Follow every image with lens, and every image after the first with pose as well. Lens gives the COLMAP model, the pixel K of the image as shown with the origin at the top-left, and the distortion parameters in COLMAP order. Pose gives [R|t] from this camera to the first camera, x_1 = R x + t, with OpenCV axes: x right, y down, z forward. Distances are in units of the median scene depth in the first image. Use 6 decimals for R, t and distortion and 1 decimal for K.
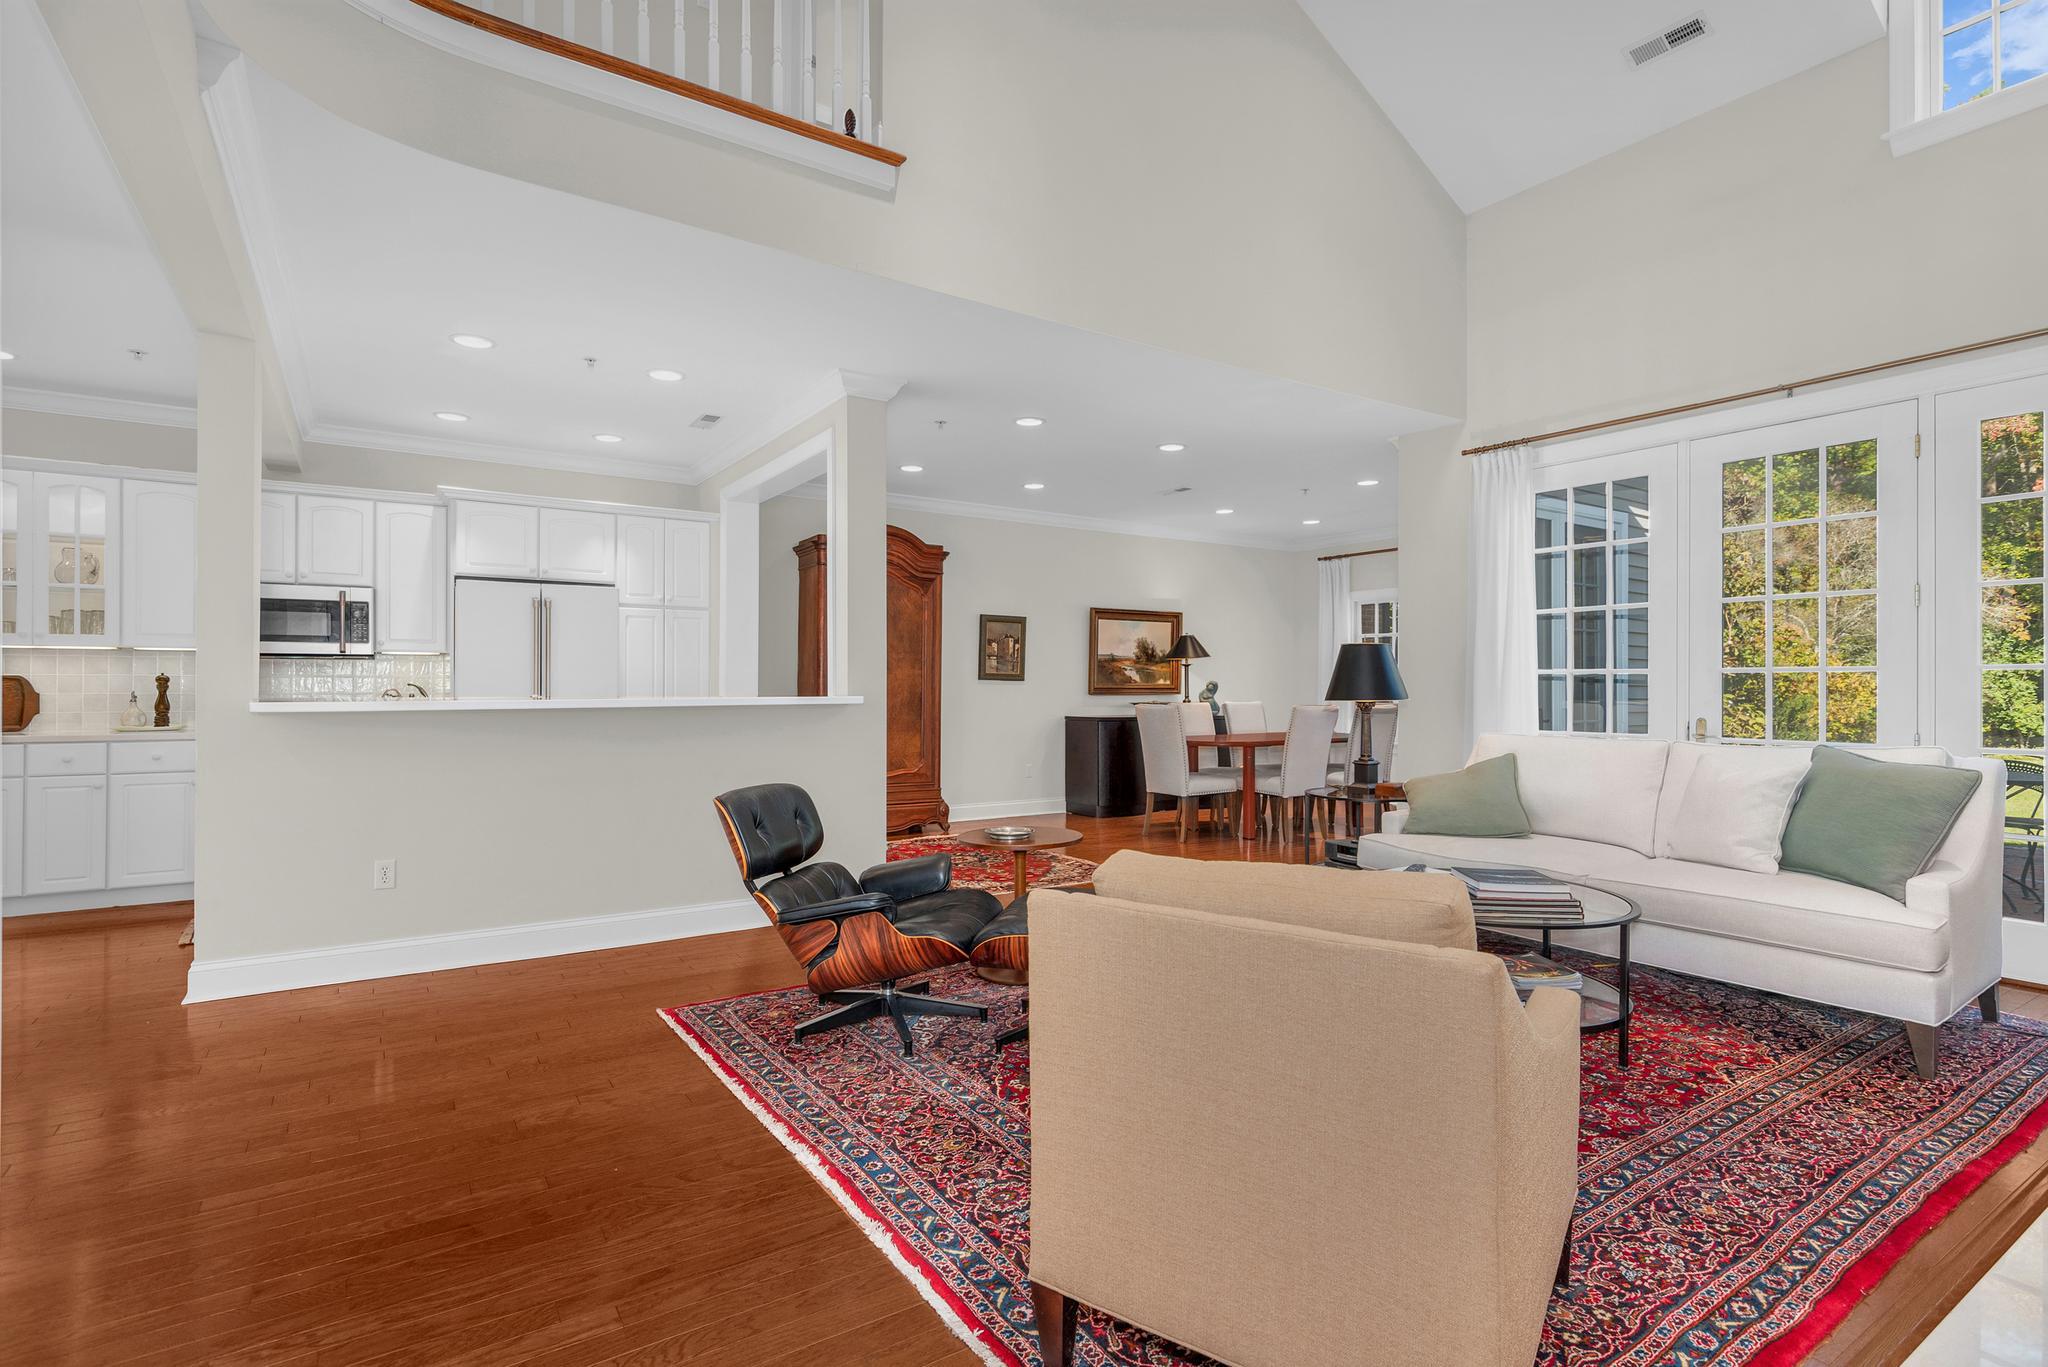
lens RADIAL K [[991.6, 0, 1014.5], [0, 991.6, 680.7], [0, 0, 1]] dist [-0.000205, 0.002583]
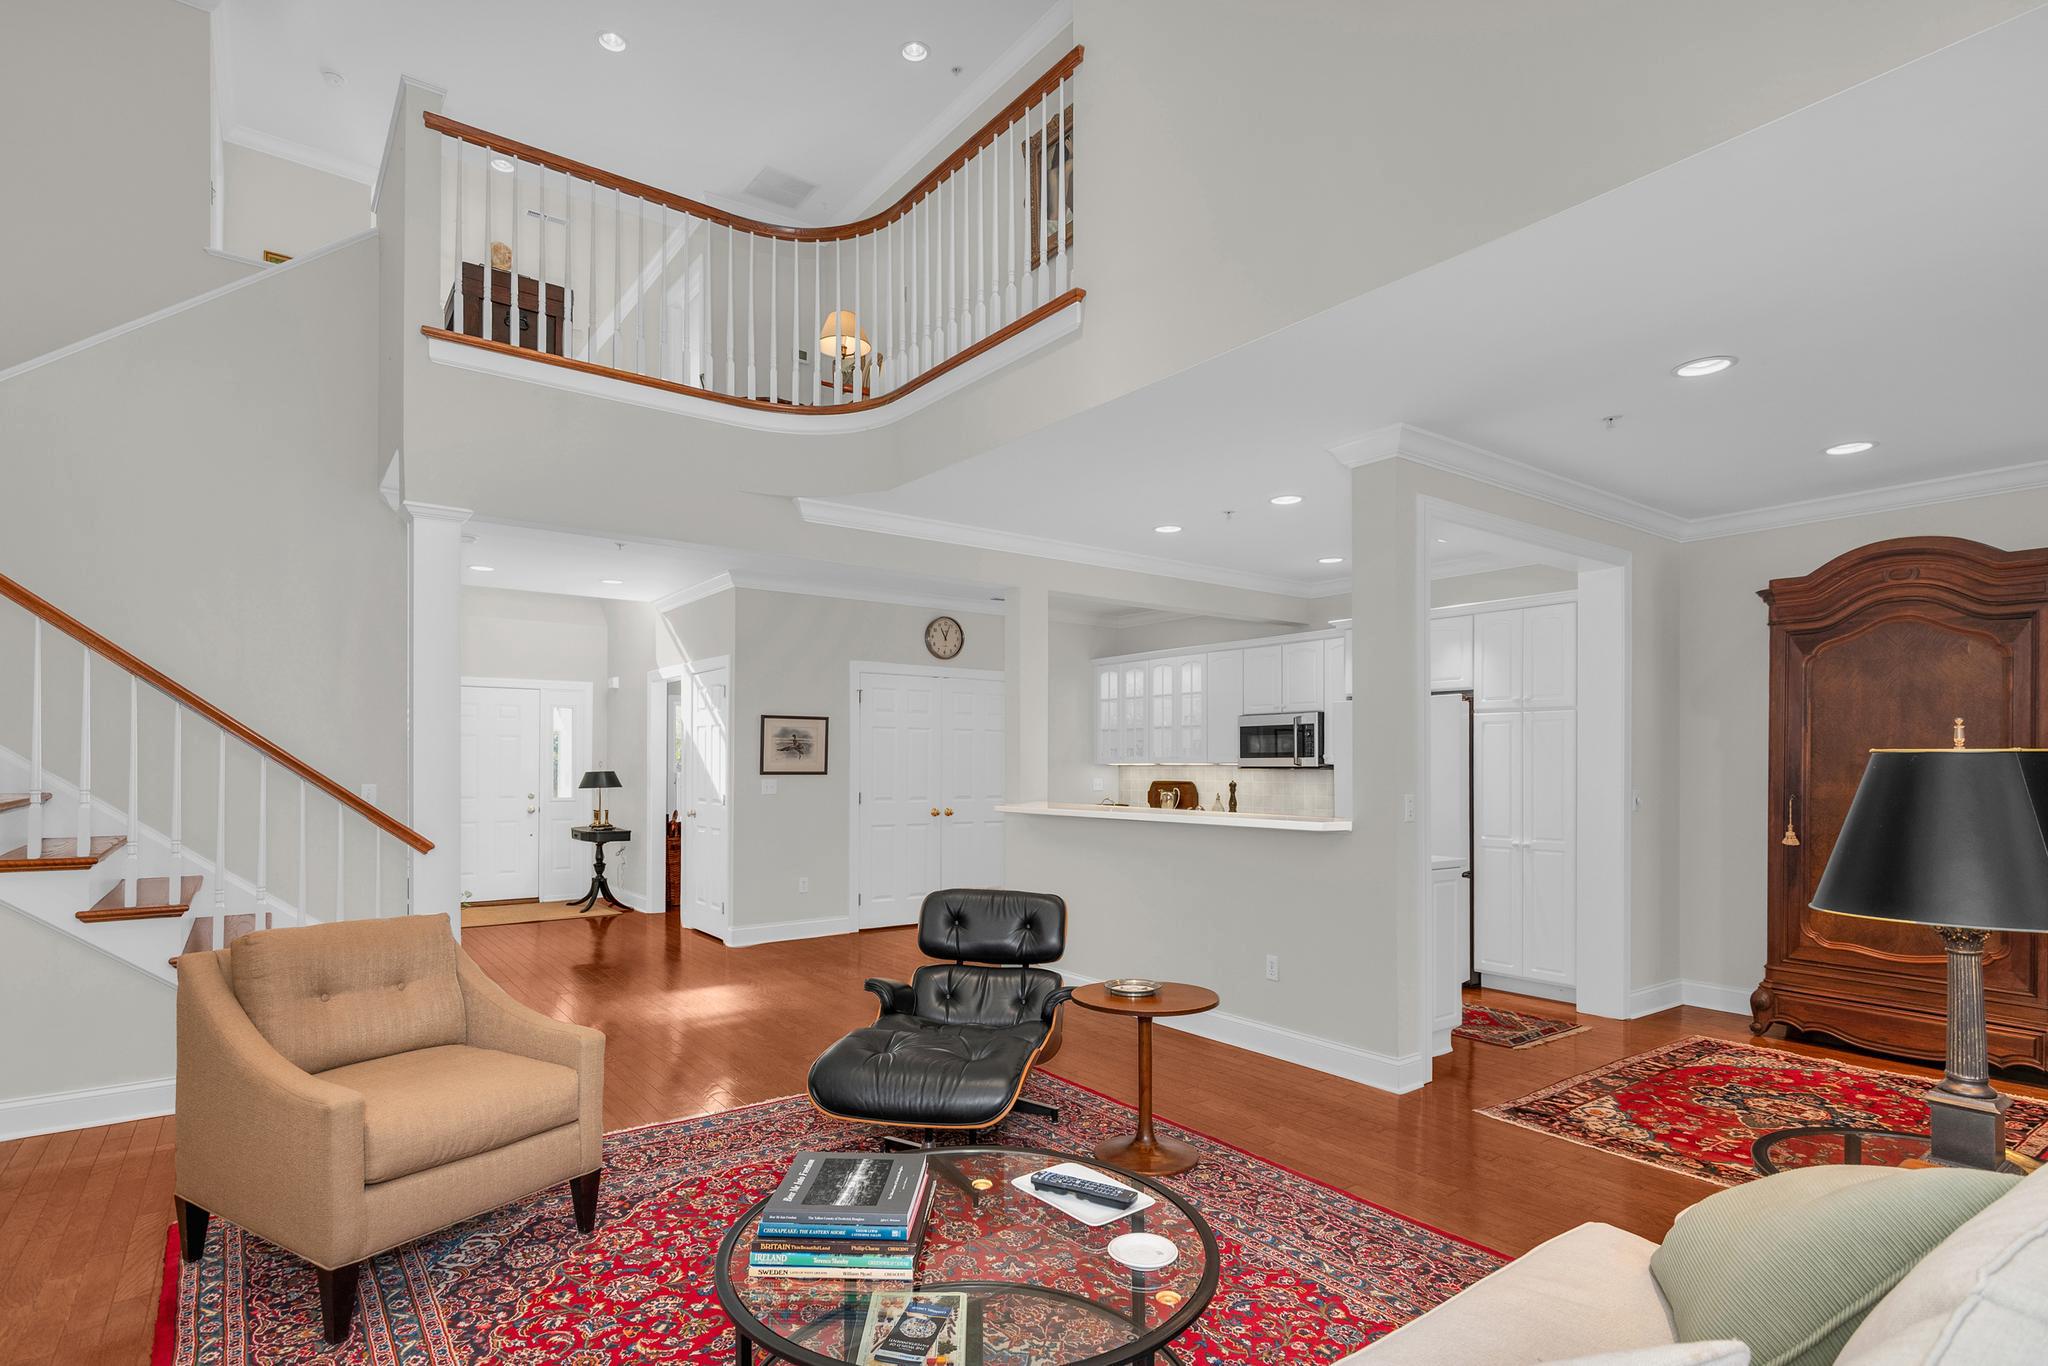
lens RADIAL K [[1027.2, 0, 1016.2], [0, 1027.2, 757.3], [0, 0, 1]] dist [-0.000138, 0.000684]
pose [[0.056962, -0.008521, -0.998340, 0.651502], [0.001630, 0.999963, -0.008442, -0.030558], [0.998375, -0.001147, 0.056973, 0.617819]]
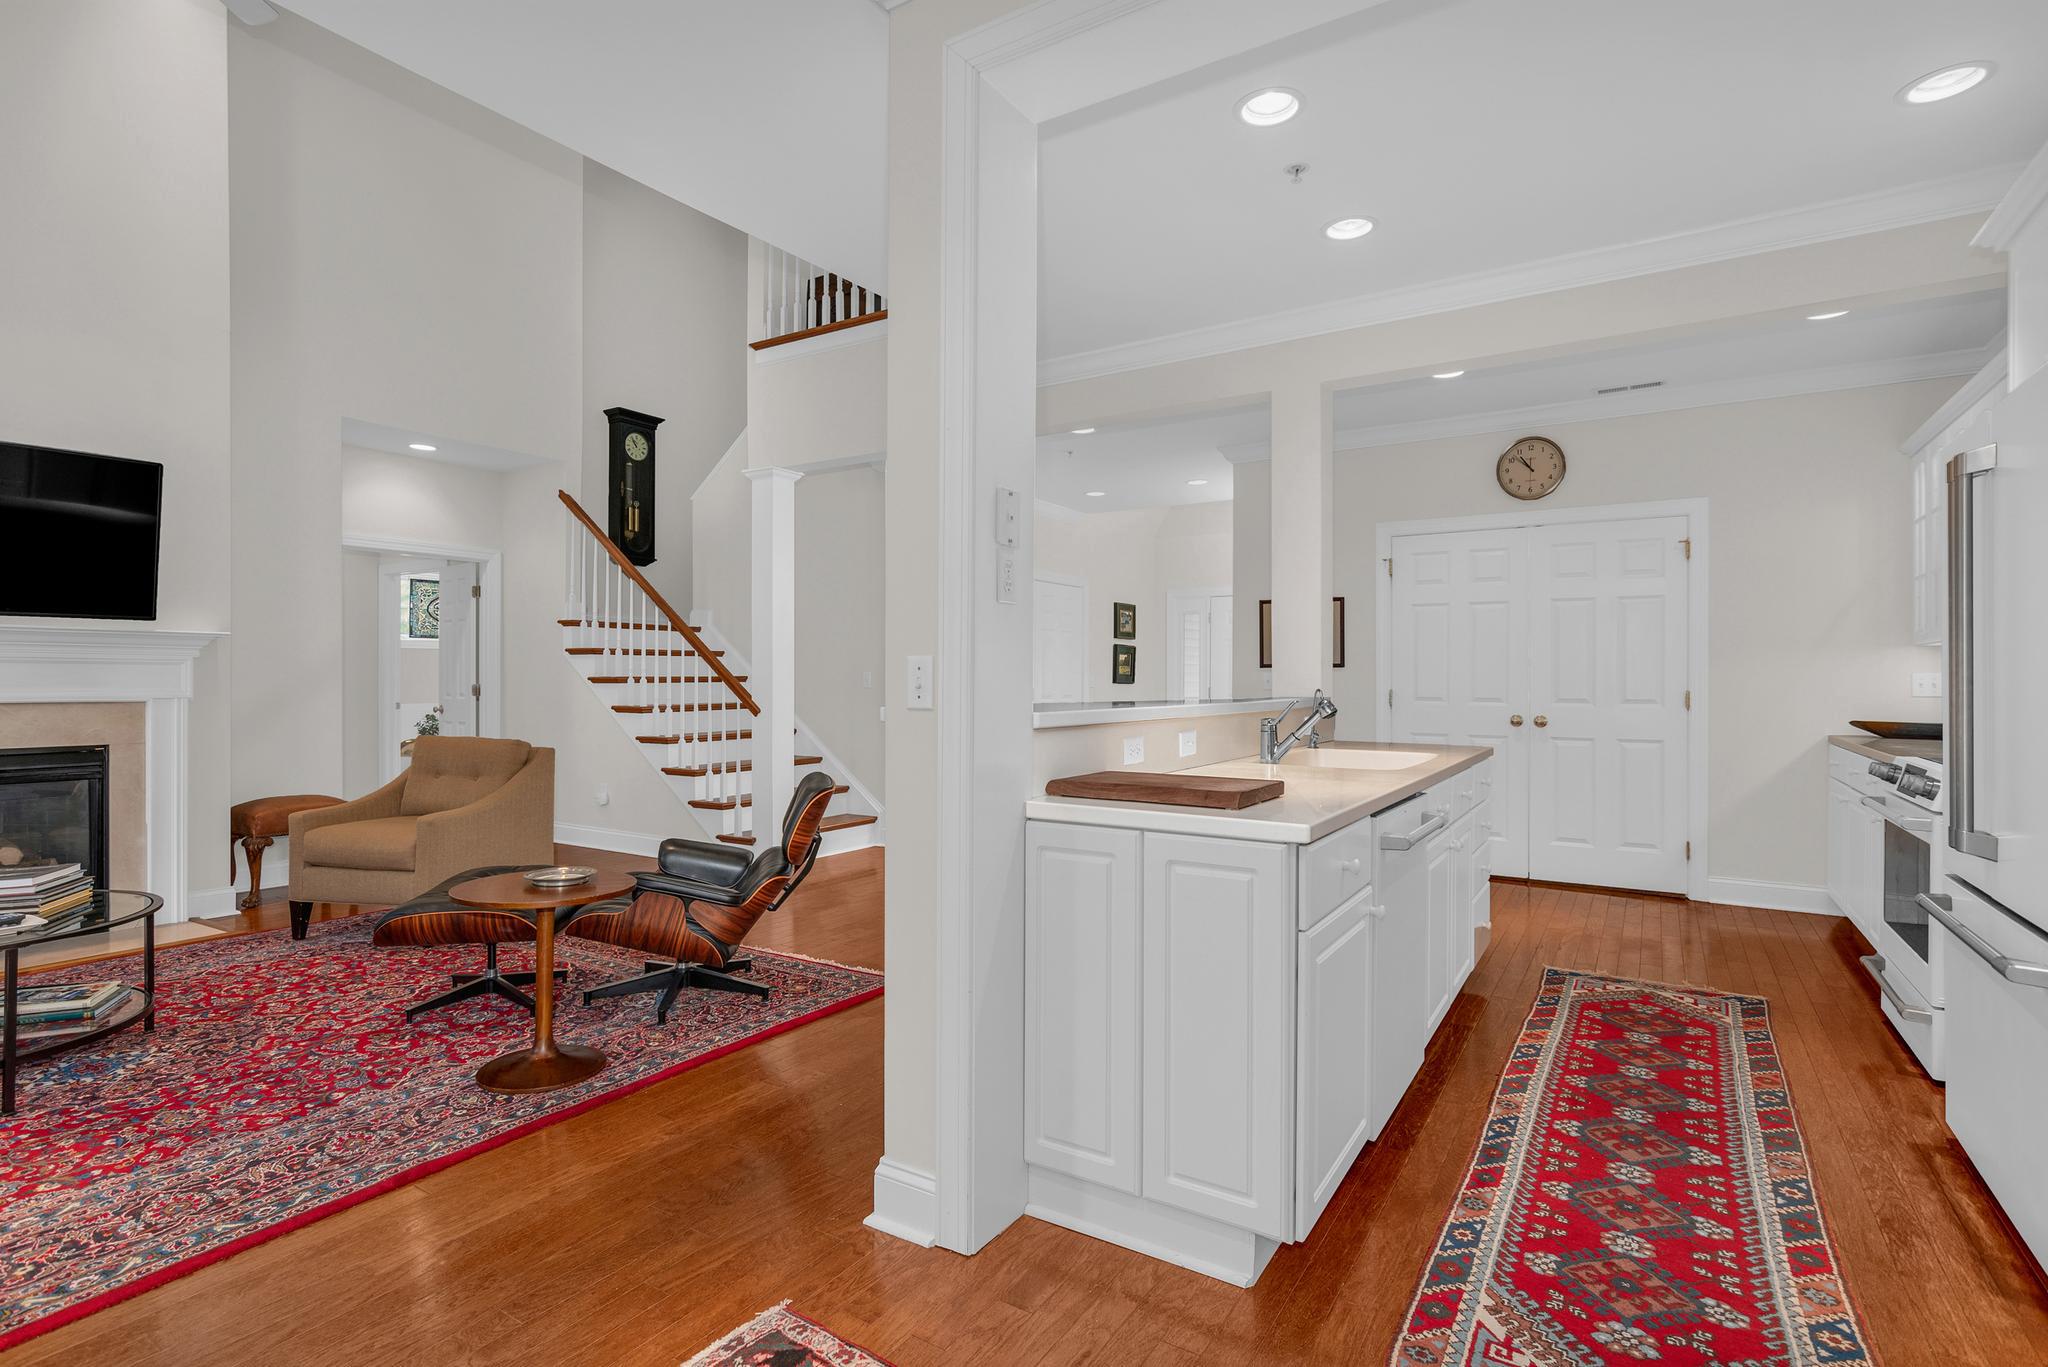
lens RADIAL K [[991.6, 0, 1014.5], [0, 991.6, 680.7], [0, 0, 1]] dist [-0.000205, 0.002583]
pose [[-0.912096, -0.004332, -0.409954, -0.007211], [-0.002517, 0.999985, -0.004966, 0.004173], [0.409969, -0.003498, -0.912093, 1.340374]]
